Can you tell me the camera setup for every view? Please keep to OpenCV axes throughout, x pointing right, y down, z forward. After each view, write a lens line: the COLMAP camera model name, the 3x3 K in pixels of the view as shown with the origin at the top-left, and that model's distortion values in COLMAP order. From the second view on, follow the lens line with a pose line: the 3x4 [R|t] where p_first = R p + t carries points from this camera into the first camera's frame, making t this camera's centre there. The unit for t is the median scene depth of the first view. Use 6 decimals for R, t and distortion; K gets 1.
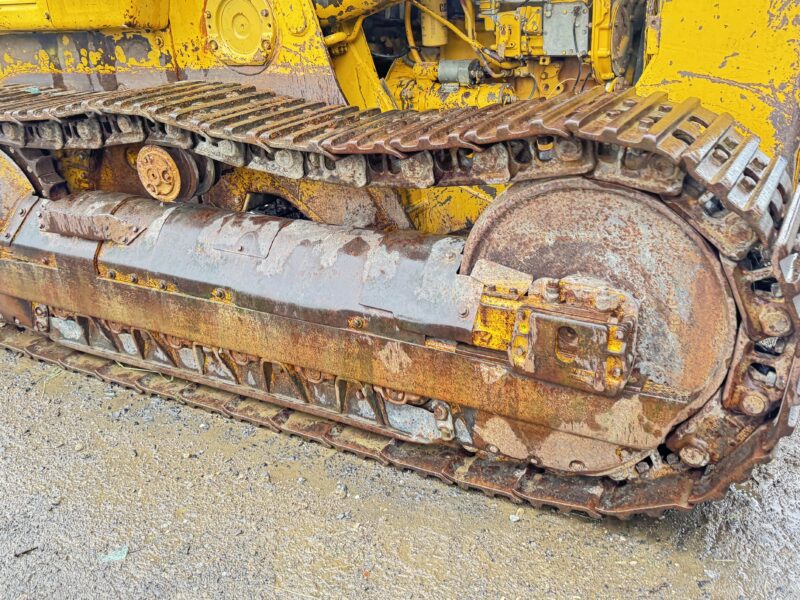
lens RADIAL K [[748.1, 0, 400.0], [0, 748.1, 300.0], [0, 0, 1]] dist [0.118161, -0.211934]
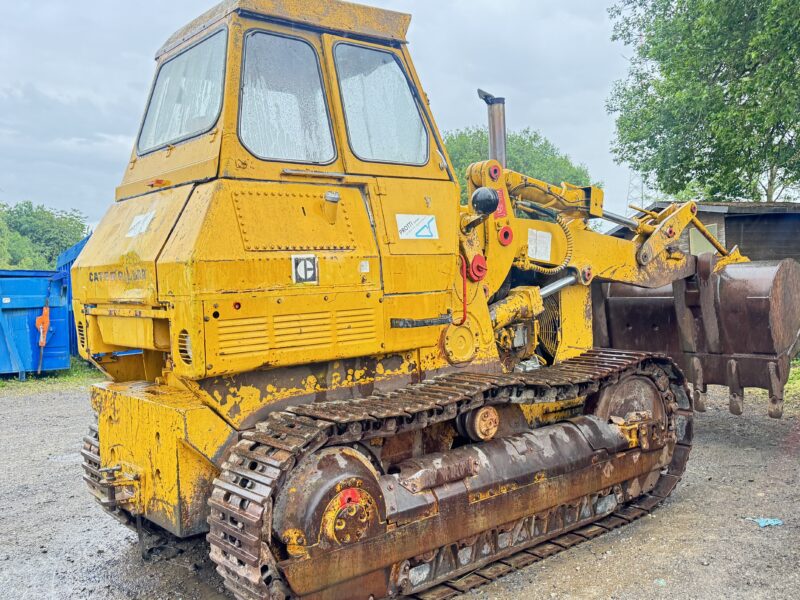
lens RADIAL K [[748.1, 0, 400.0], [0, 748.1, 300.0], [0, 0, 1]] dist [0.118161, -0.211934]
pose [[0.352655, 0.009394, 0.935706, -2.040240], [0.399233, 0.902864, -0.159530, -0.231804], [-0.846314, 0.429824, 0.314649, 0.533042]]
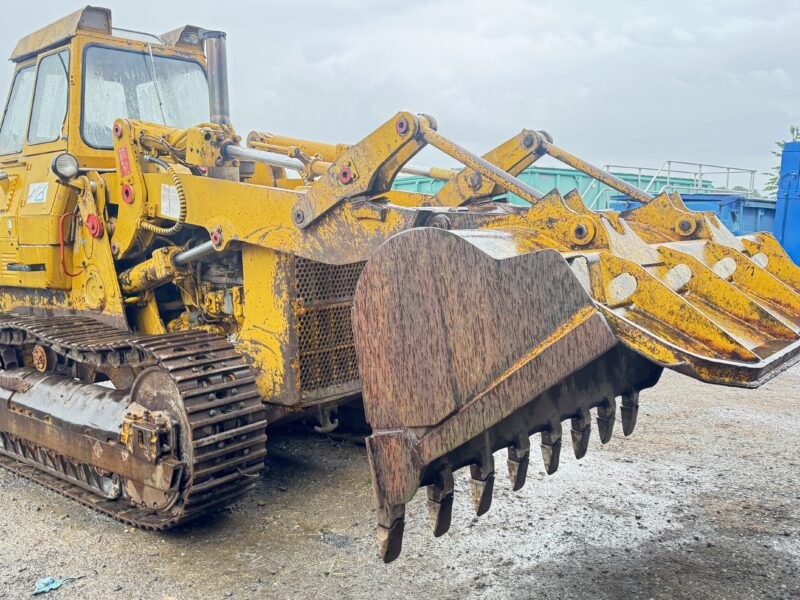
lens RADIAL K [[748.1, 0, 400.0], [0, 748.1, 300.0], [0, 0, 1]] dist [0.118161, -0.211934]
pose [[0.982060, 0.054526, -0.180512, 1.024093], [-0.105950, 0.951444, -0.289013, 0.177680], [0.155988, 0.302954, 0.940152, -0.840649]]
